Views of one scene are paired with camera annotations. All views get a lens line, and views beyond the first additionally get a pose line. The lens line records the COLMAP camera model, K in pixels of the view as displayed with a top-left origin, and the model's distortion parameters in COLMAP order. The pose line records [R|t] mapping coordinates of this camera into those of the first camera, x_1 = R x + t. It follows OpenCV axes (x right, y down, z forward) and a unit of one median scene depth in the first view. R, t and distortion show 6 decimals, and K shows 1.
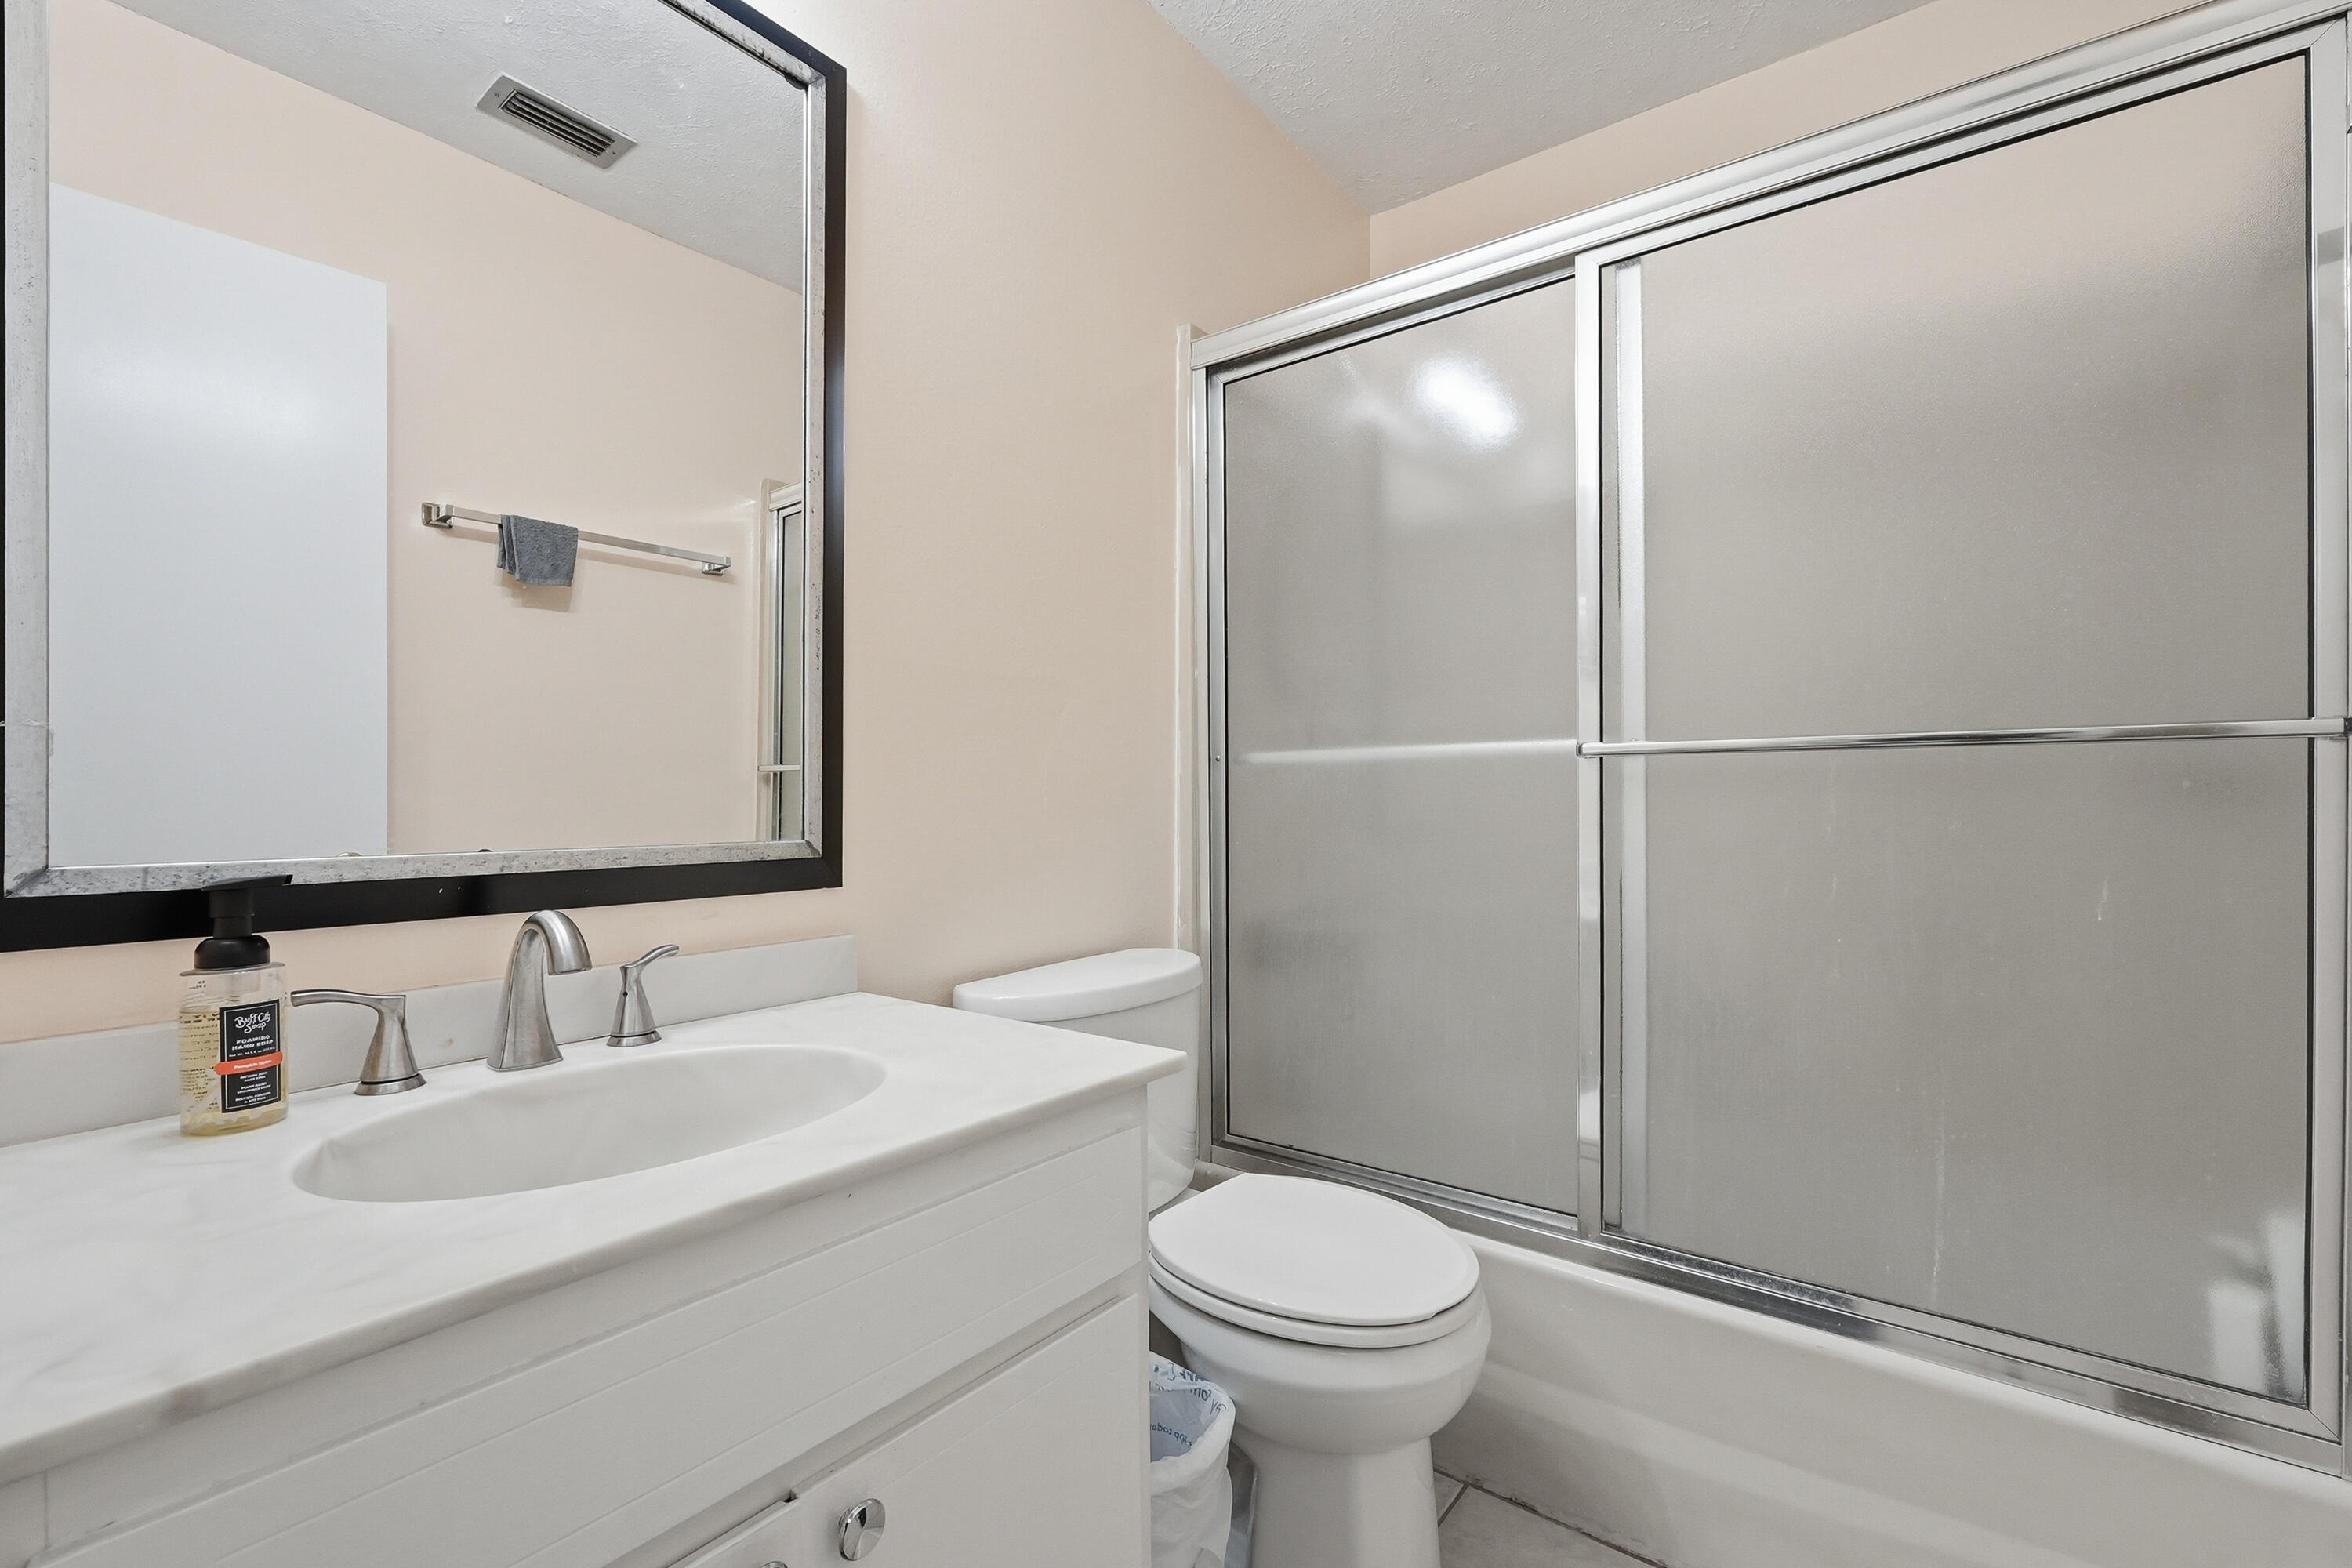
lens RADIAL K [[1019.2, 0, 1189.8], [0, 1019.2, 798.7], [0, 0, 1]] dist [-0.002323, 0.001792]
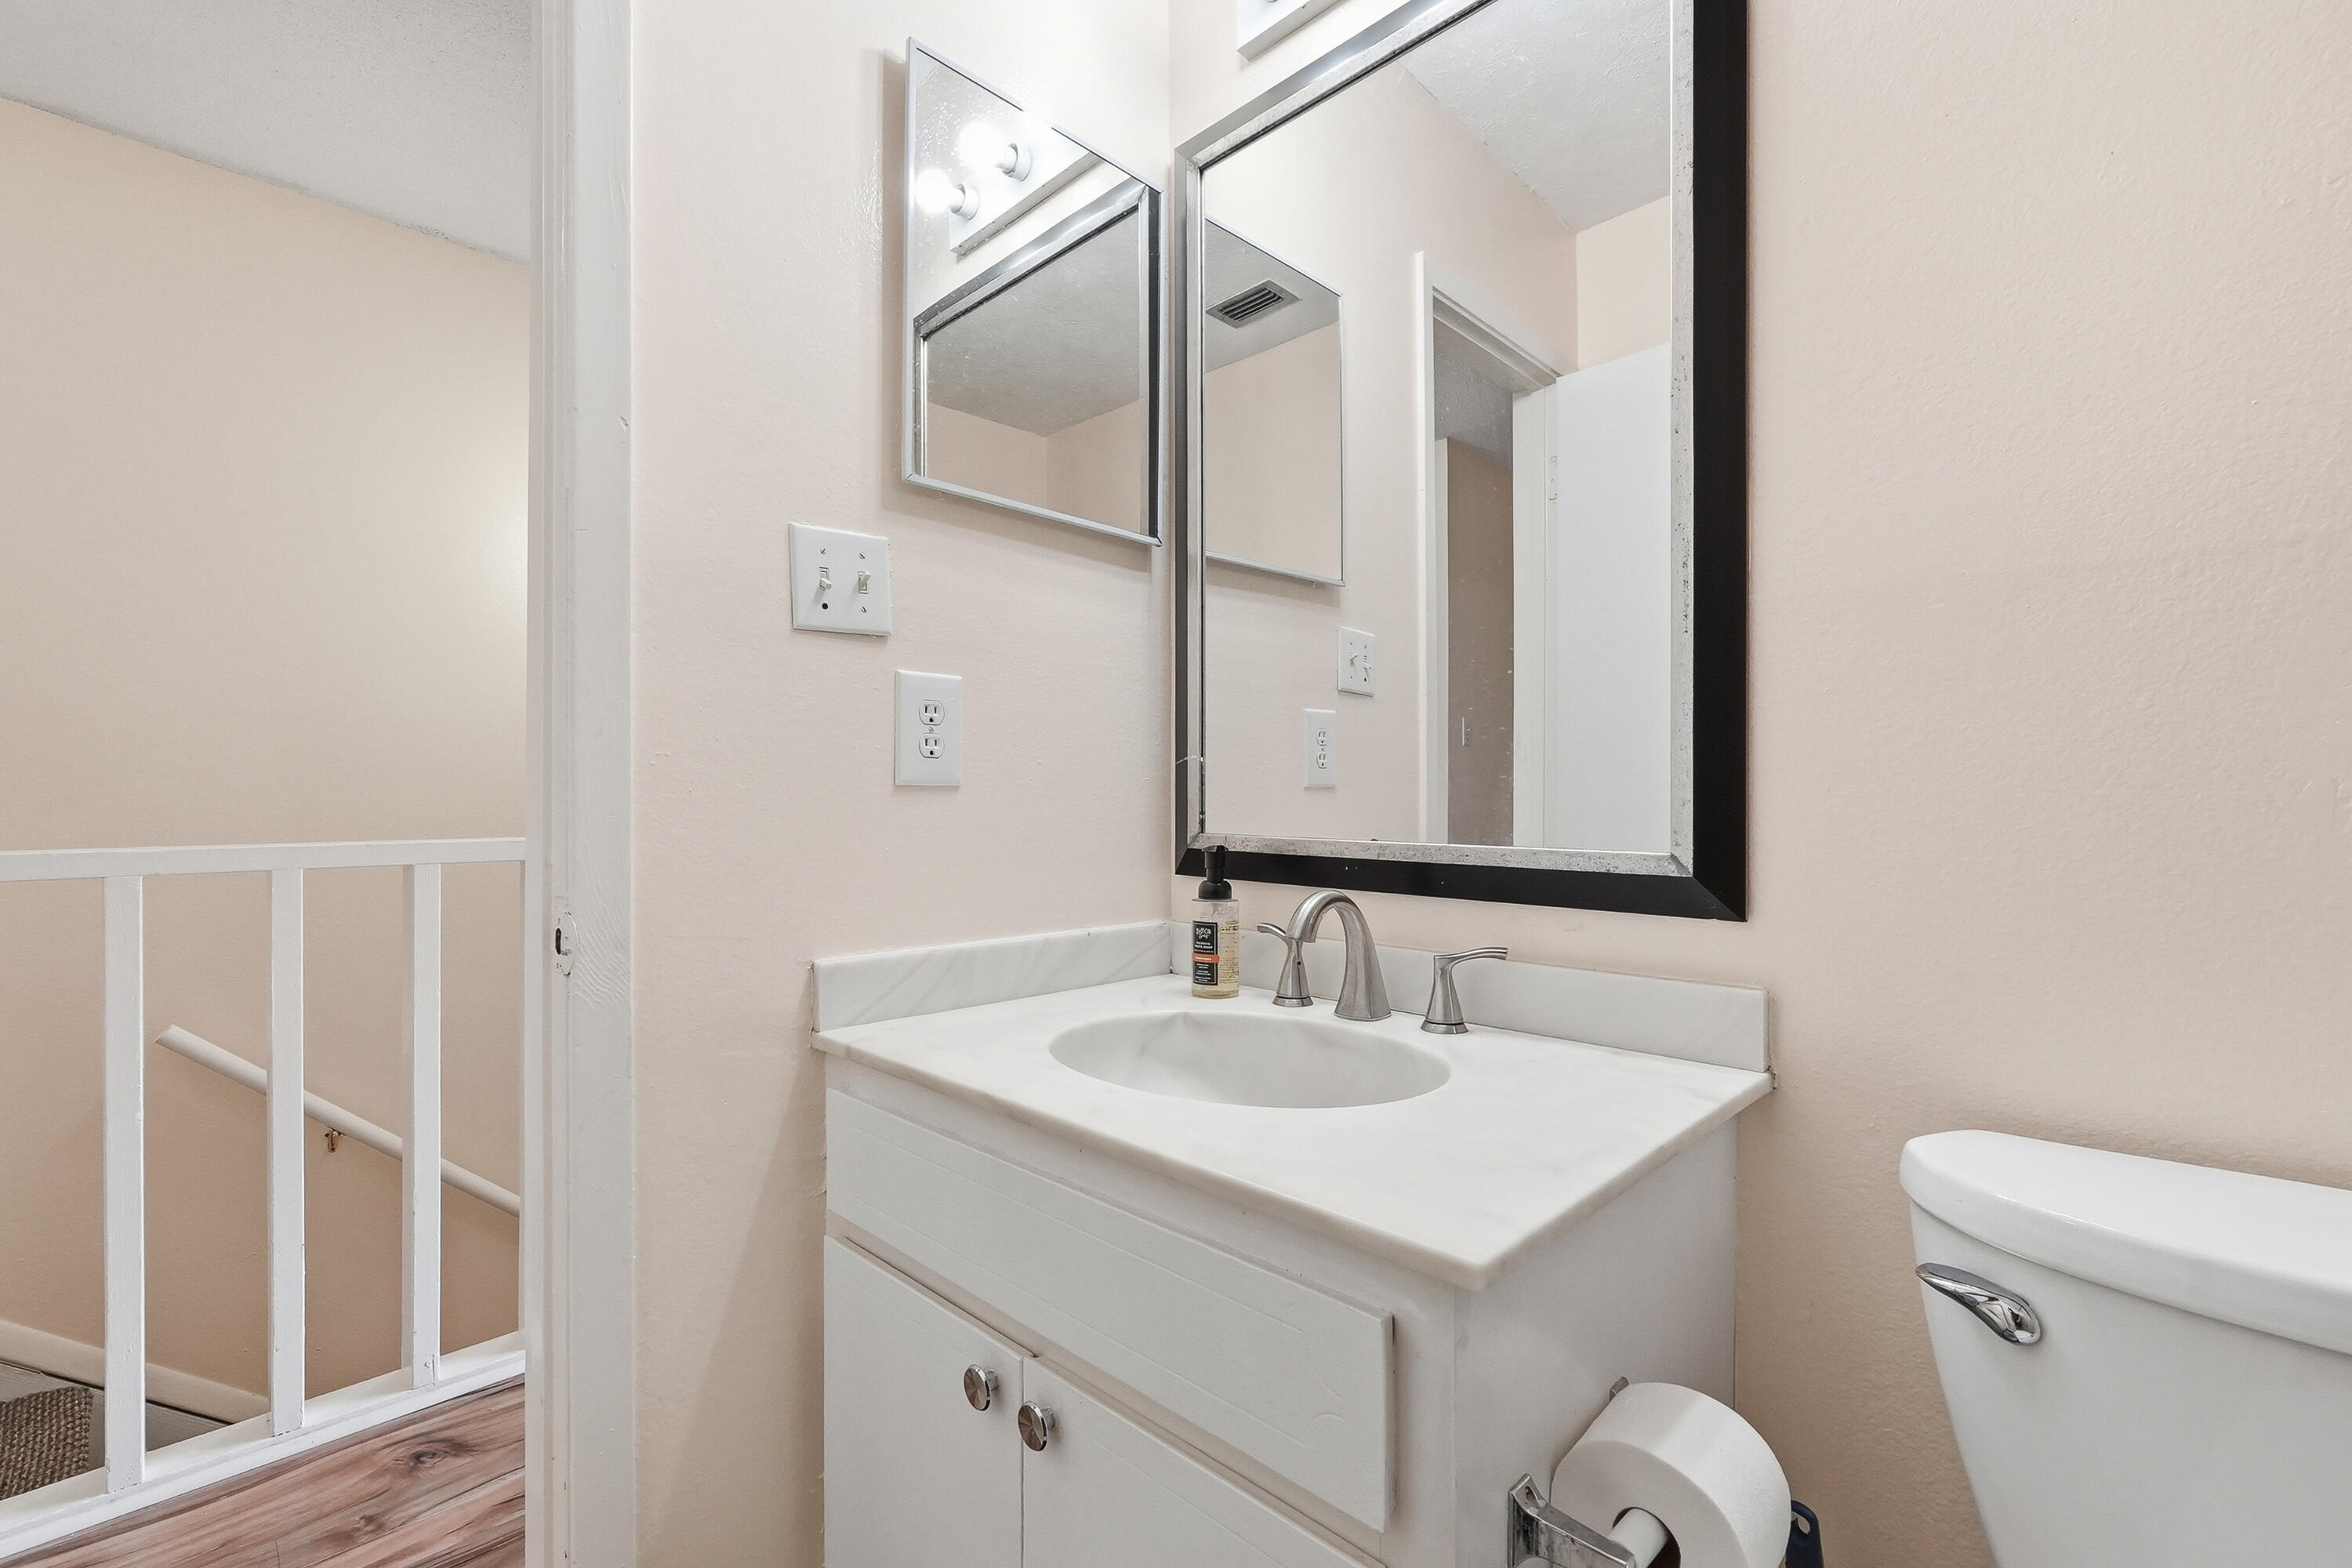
lens RADIAL K [[1019.2, 0, 1179.0], [0, 1019.2, 793.9], [0, 0, 1]] dist [-0.002323, 0.001792]
pose [[-0.094497, -0.004331, -0.995516, 0.676061], [-0.011263, 0.999931, -0.003281, 0.002413], [0.995461, 0.010903, -0.094539, 1.050367]]
